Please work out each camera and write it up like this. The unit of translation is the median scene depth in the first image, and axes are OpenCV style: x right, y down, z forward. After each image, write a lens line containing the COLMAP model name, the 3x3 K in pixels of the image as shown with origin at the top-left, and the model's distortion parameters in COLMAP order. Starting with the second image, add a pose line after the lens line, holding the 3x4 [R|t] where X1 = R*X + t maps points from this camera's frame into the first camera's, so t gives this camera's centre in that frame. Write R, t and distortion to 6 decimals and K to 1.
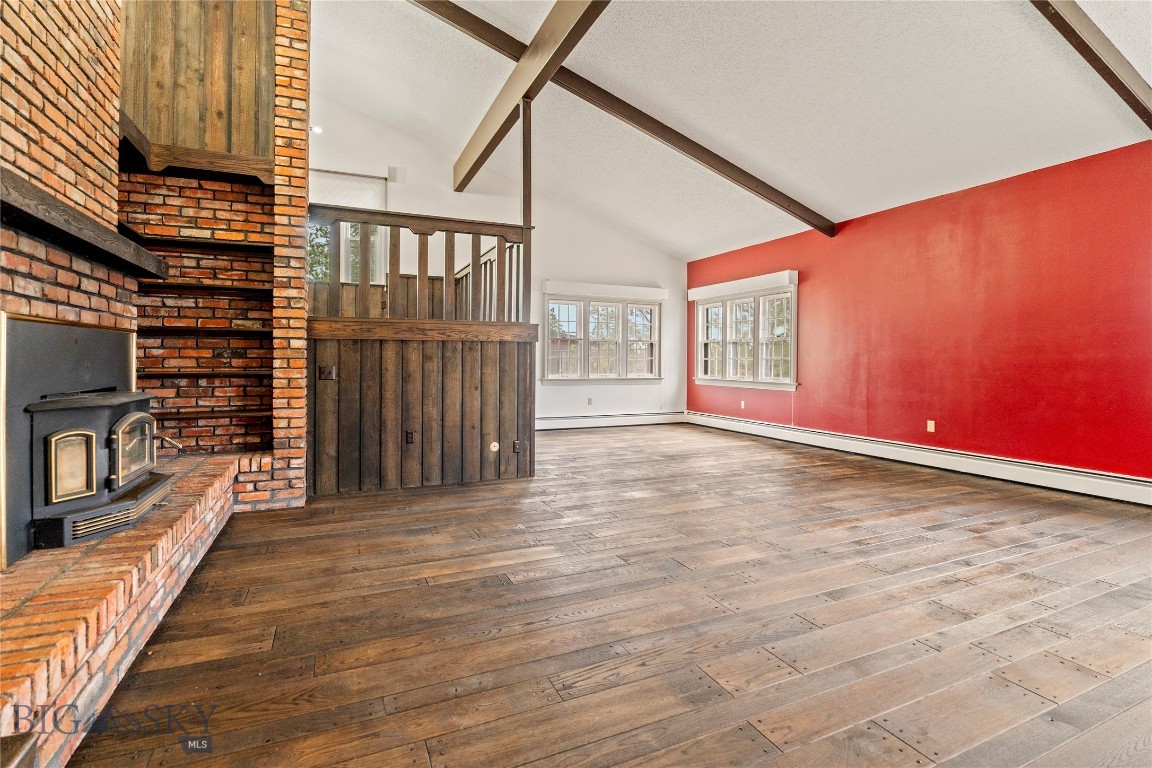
lens RADIAL K [[533.0, 0, 573.9], [0, 533.0, 369.4], [0, 0, 1]] dist [-0.001977, -0.000231]
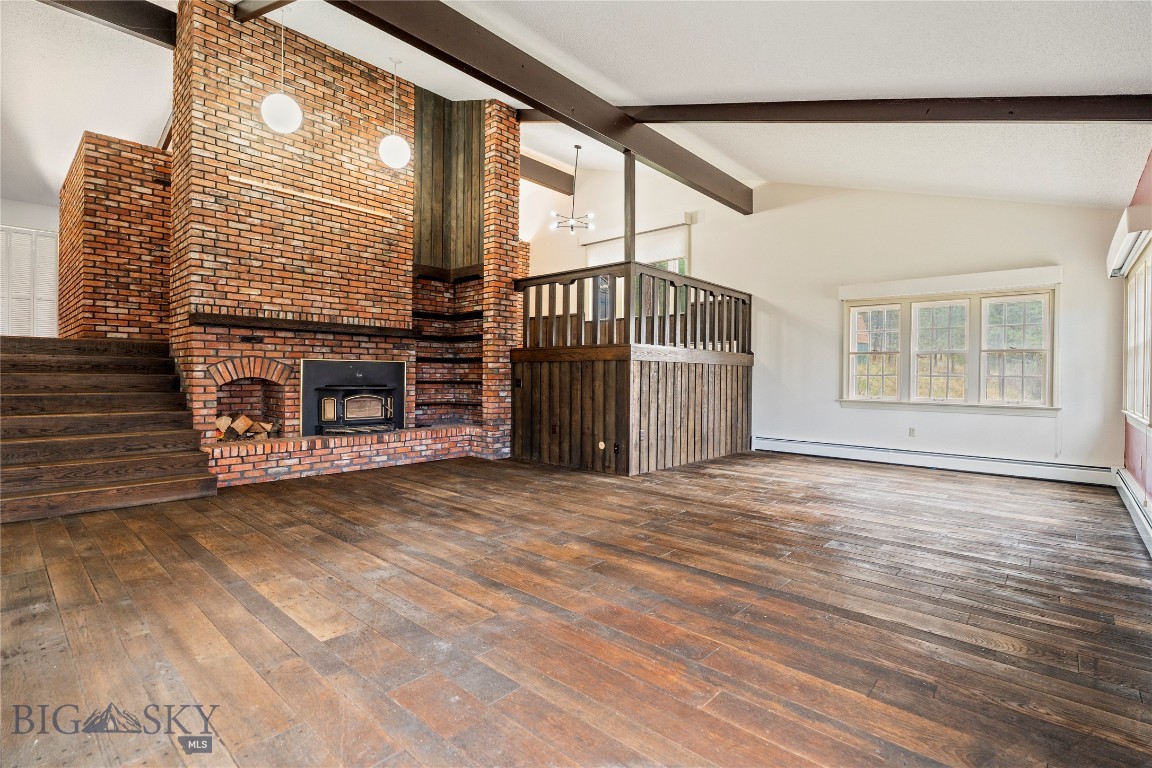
lens RADIAL K [[552.9, 0, 576.0], [0, 552.9, 384.0], [0, 0, 1]] dist [-0.004511, -0.000243]
pose [[0.396229, 0.014751, -0.918033, 1.243005], [-0.023250, 0.999711, 0.006029, -0.004578], [0.917857, 0.018956, 0.396457, 0.542006]]
